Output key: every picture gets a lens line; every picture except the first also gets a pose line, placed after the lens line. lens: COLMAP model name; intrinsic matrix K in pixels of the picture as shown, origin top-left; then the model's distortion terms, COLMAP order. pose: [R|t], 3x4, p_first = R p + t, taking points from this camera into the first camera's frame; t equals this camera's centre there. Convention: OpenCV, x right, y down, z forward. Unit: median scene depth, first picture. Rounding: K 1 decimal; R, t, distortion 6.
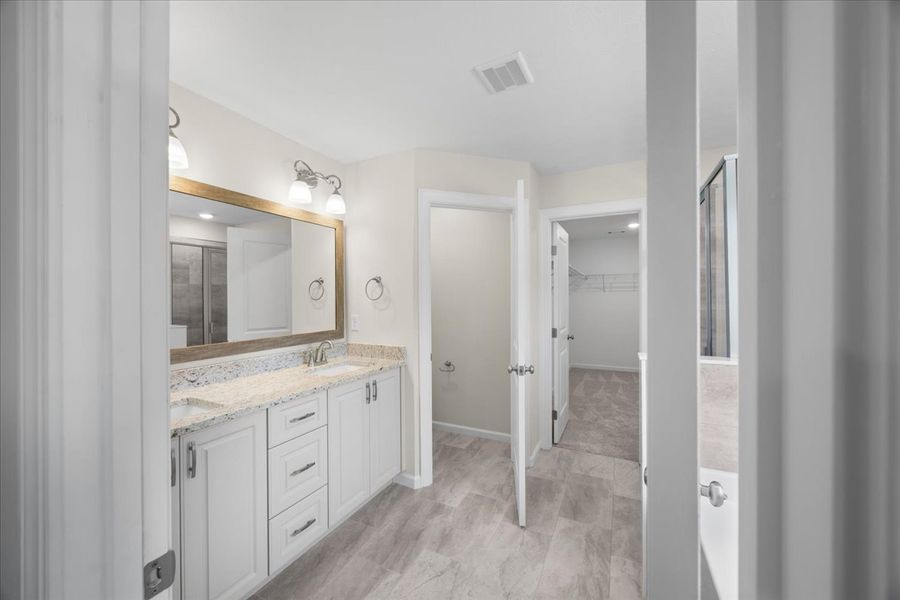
lens RADIAL K [[342.1, 0, 446.6], [0, 342.1, 302.9], [0, 0, 1]] dist [0.000371, 0.000124]
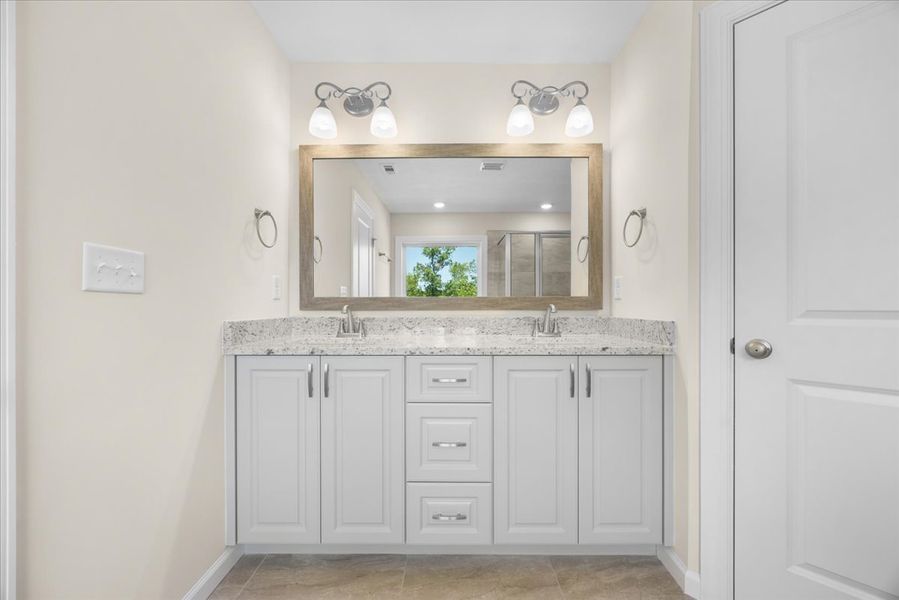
lens RADIAL K [[338.6, 0, 448.6], [0, 338.6, 307.7], [0, 0, 1]] dist [-0.001486, -0.000002]
pose [[0.452943, 0.011972, -0.891459, 0.209359], [-0.013876, 0.999883, 0.006378, 0.115150], [0.891432, 0.009481, 0.453056, 0.463279]]
